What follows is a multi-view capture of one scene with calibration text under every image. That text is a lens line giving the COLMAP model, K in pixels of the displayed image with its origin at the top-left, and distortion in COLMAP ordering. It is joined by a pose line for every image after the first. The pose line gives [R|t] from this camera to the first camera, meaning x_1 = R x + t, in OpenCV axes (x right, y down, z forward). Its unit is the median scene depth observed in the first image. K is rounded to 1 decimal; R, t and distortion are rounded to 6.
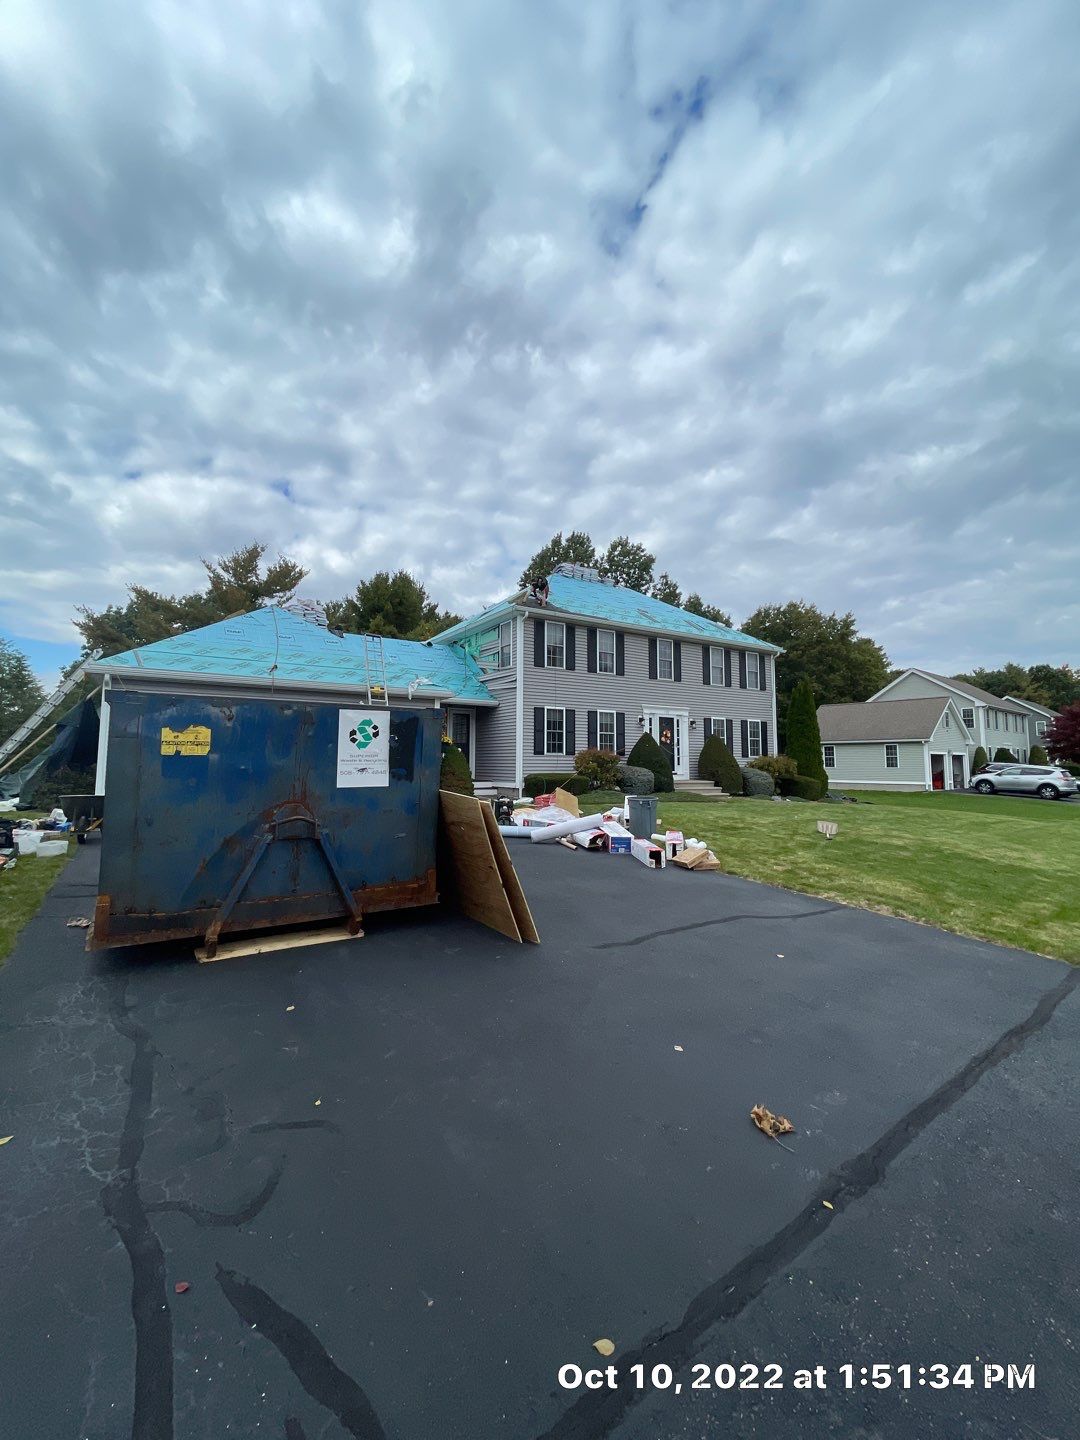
lens RADIAL K [[589.1, 0, 534.6], [0, 589.1, 709.4], [0, 0, 1]] dist [0.000633, 0.000002]
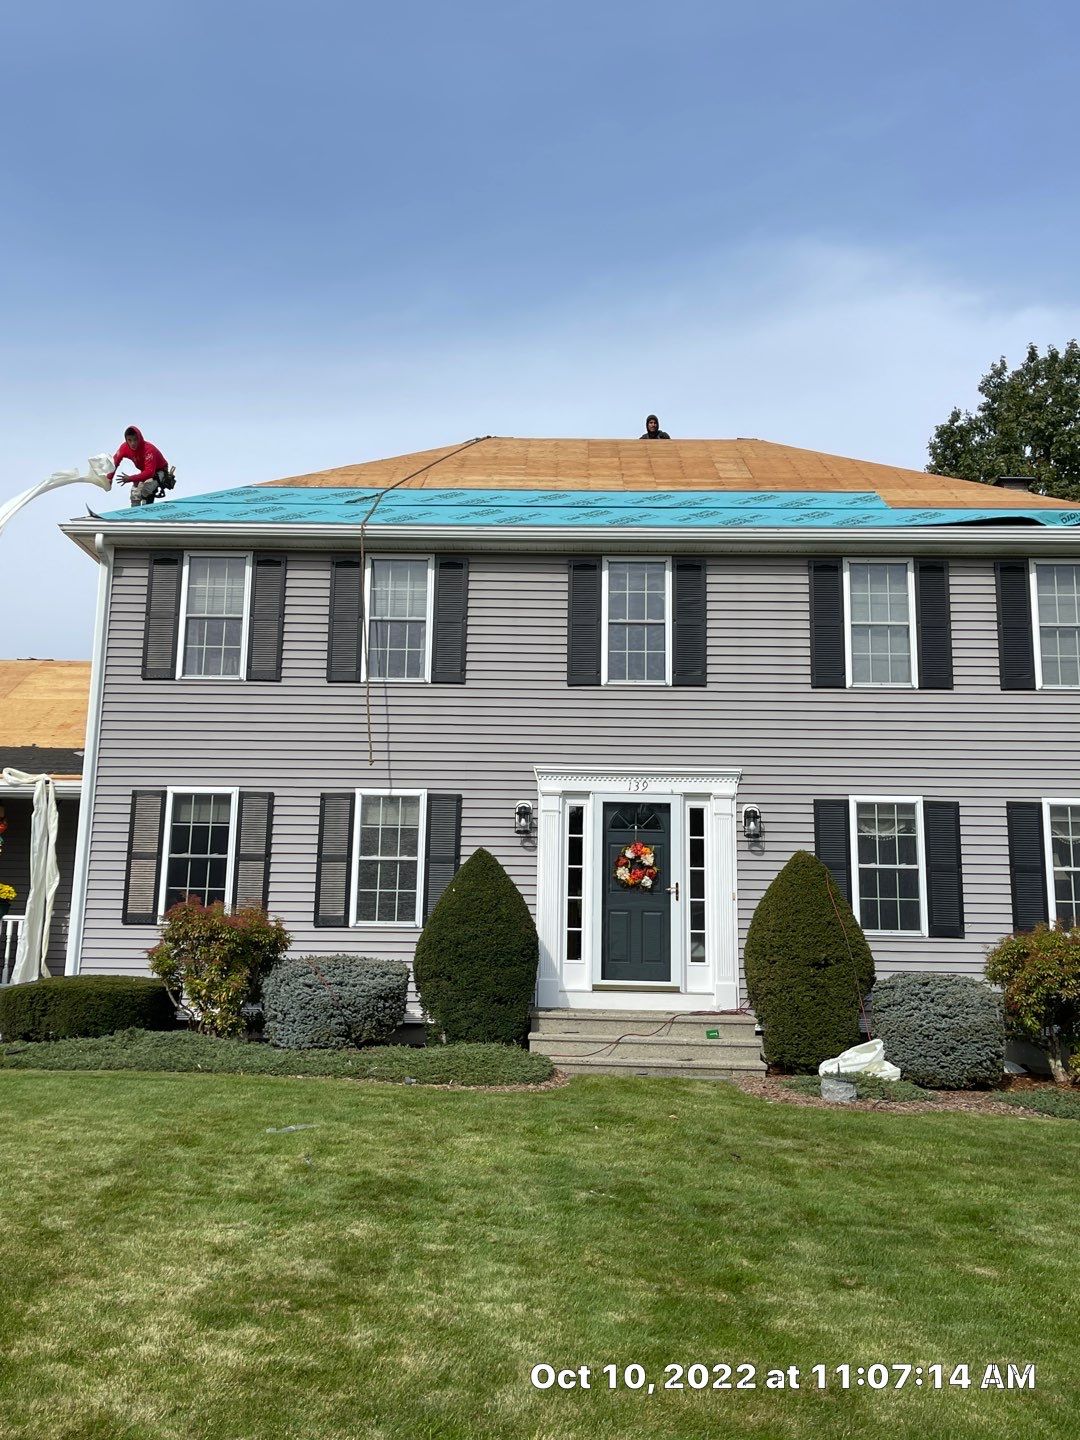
lens RADIAL K [[1375.6, 0, 540.9], [0, 1375.6, 705.1], [0, 0, 1]] dist [0.084034, -0.000730]
pose [[0.839828, -0.087611, -0.535736, 0.564835], [0.037736, 0.993925, -0.103385, 0.034575], [0.541540, 0.066609, 0.838032, 0.355210]]
